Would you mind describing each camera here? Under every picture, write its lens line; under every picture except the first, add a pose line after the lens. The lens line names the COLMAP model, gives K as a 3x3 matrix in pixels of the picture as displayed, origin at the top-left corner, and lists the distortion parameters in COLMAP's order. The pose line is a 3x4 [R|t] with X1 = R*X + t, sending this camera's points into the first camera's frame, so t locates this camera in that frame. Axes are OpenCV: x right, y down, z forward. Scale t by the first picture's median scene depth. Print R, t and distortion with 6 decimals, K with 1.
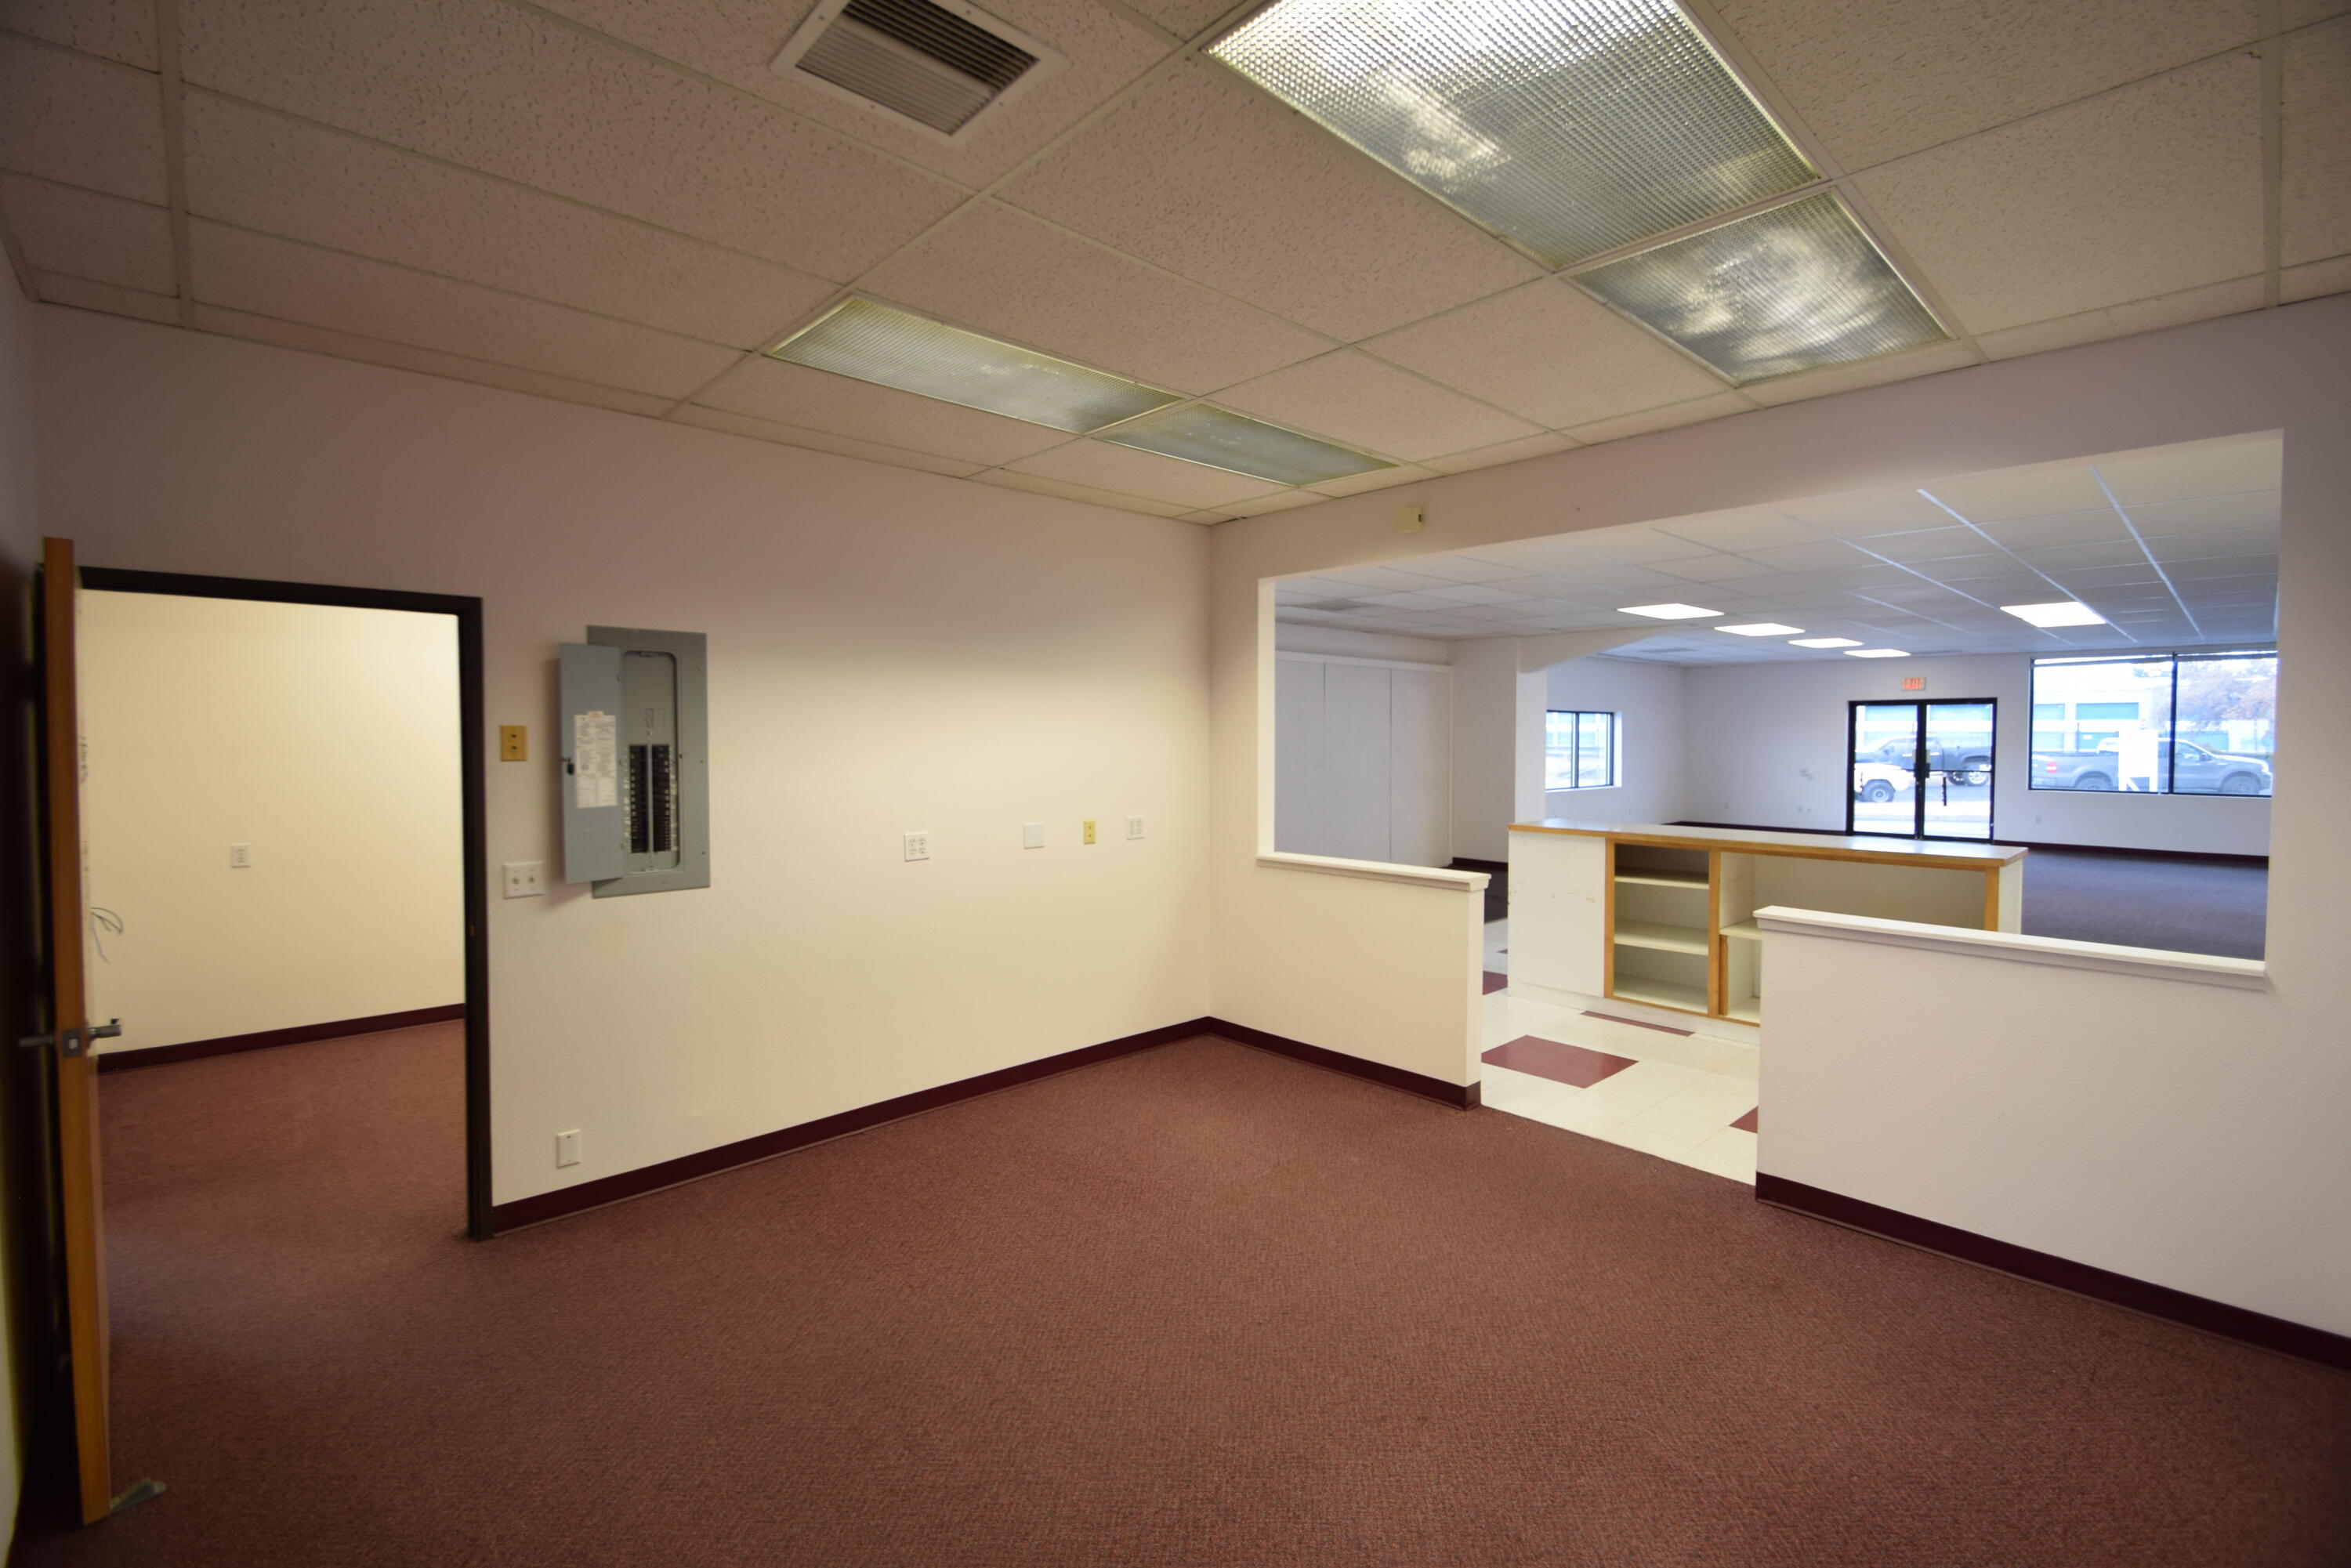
lens RADIAL K [[1034.3, 0, 1169.4], [0, 1034.3, 780.7], [0, 0, 1]] dist [0.006166, -0.009308]
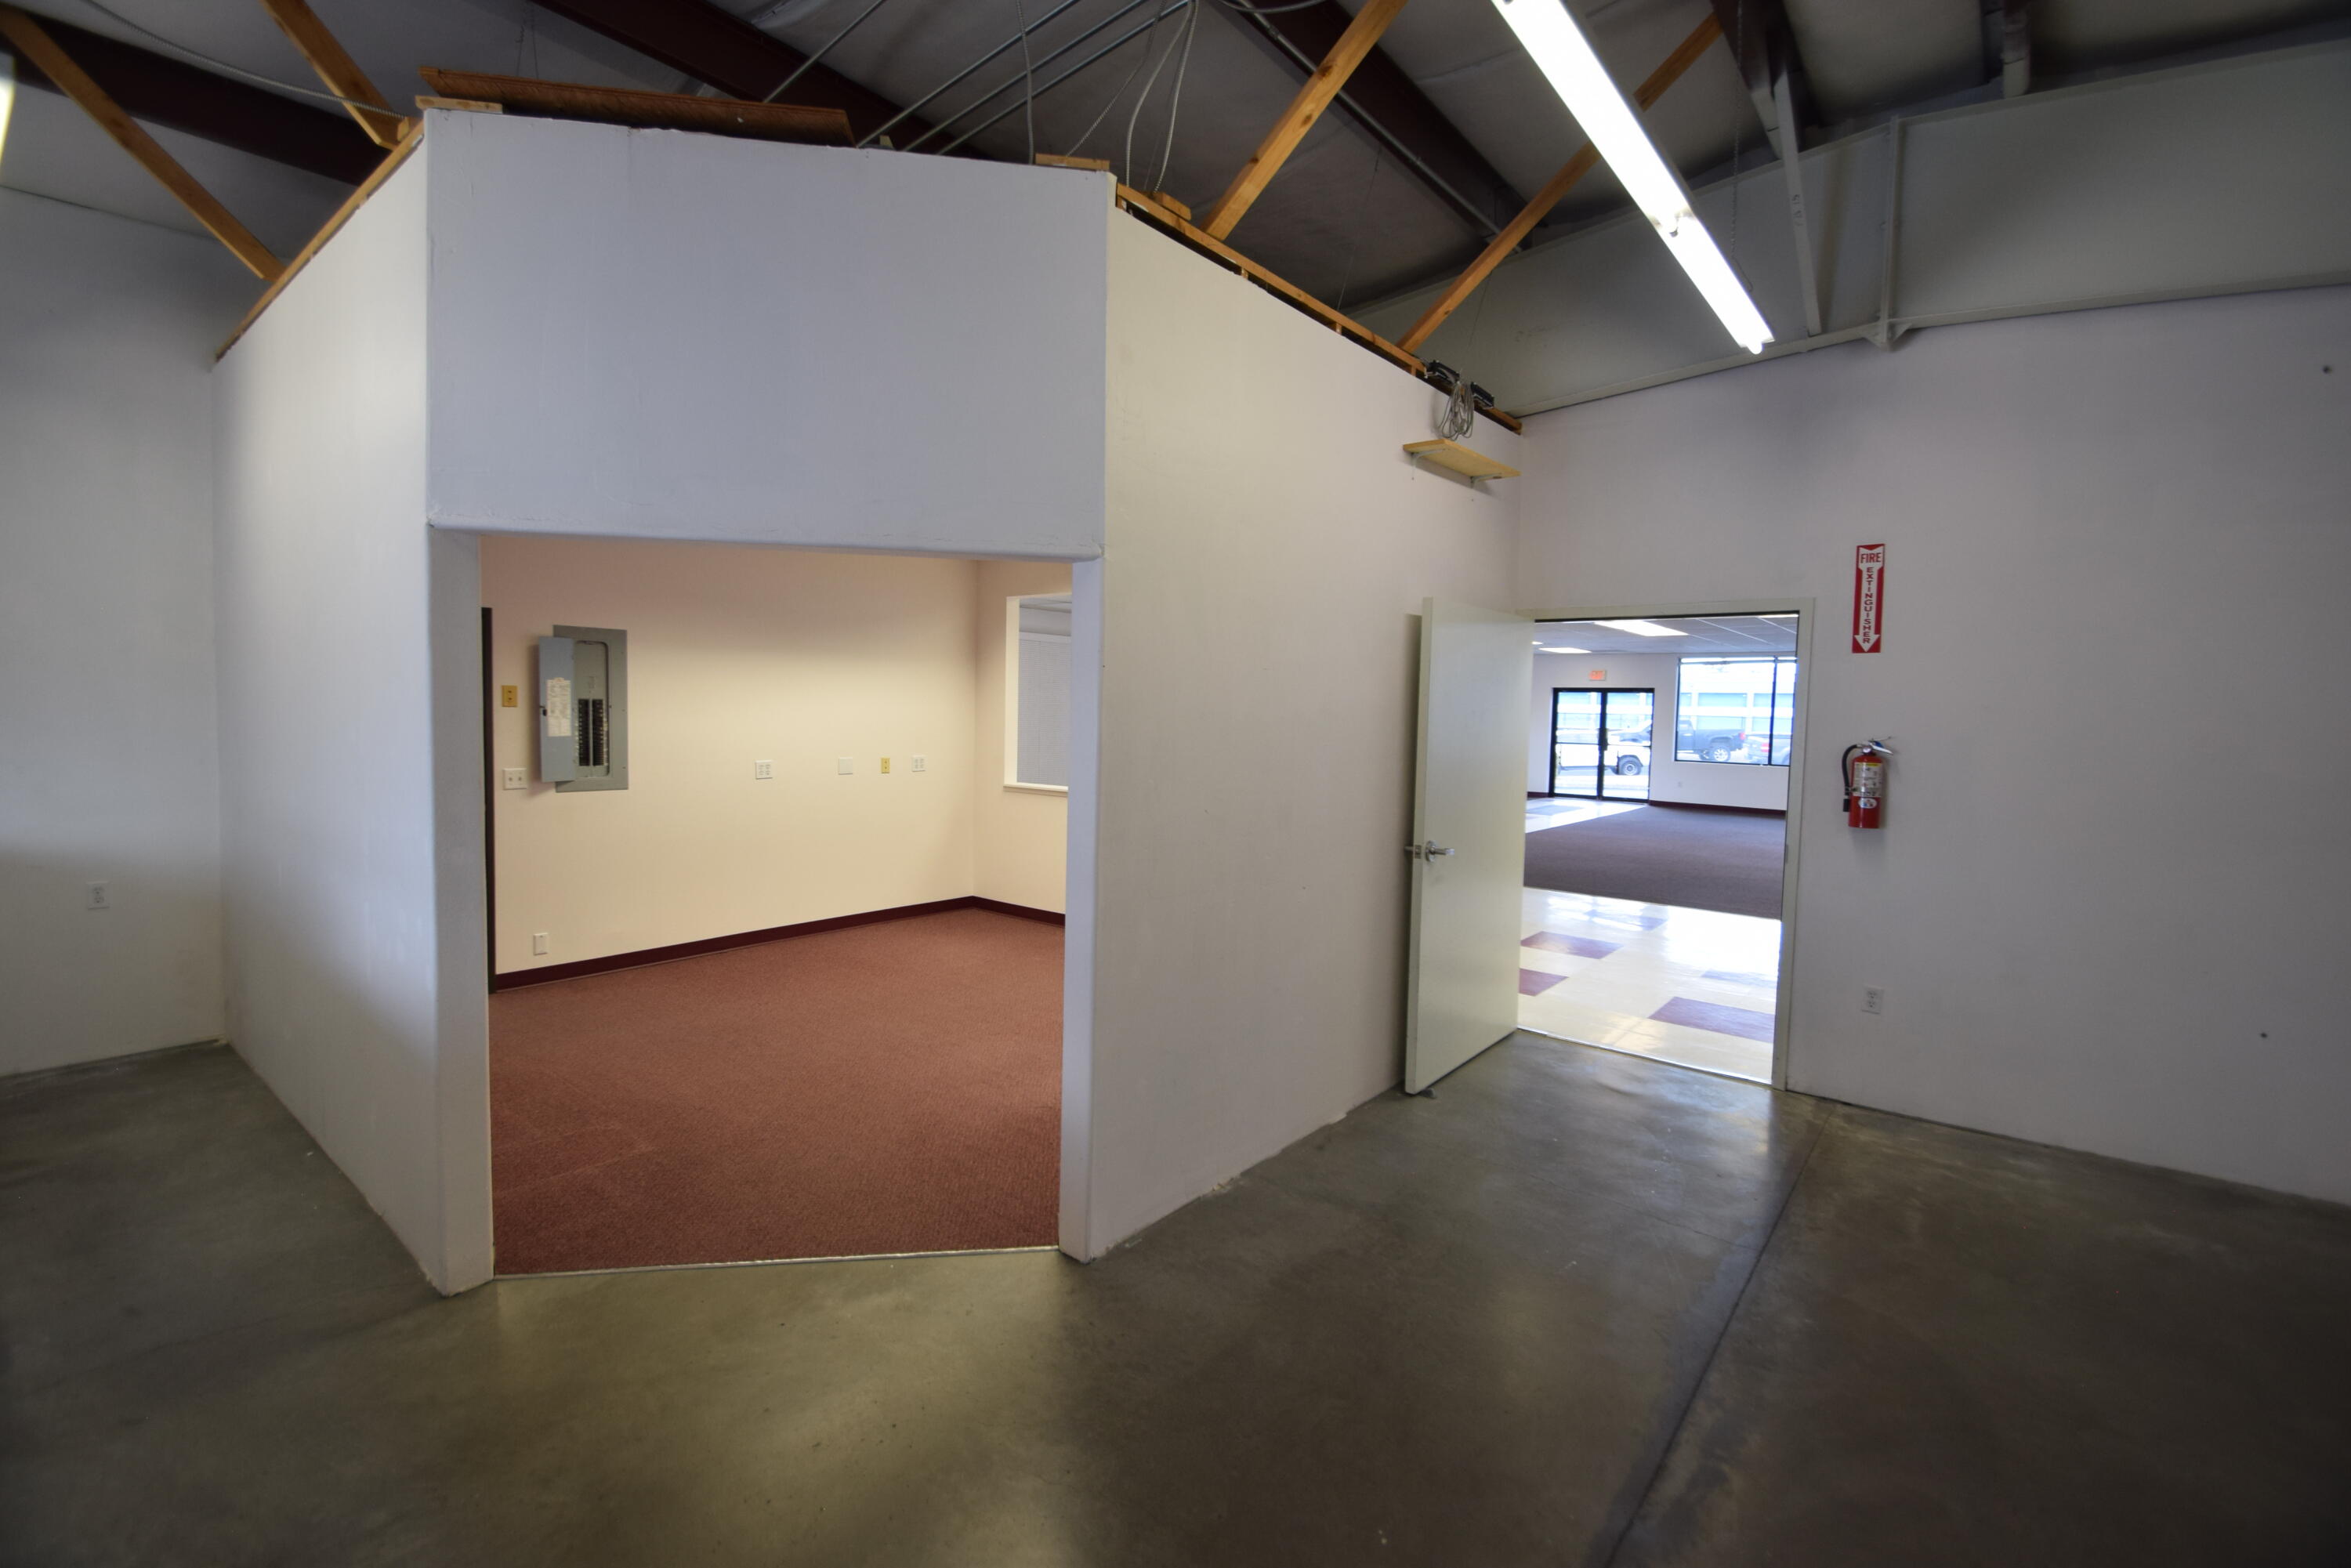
lens RADIAL K [[1034.3, 0, 1172.8], [0, 1034.3, 774.8], [0, 0, 1]] dist [0.006166, -0.009308]
pose [[0.990674, 0.012647, 0.135668, 0.173320], [-0.015645, 0.999656, 0.021053, 0.034143], [-0.135355, -0.022979, 0.990531, -0.702761]]
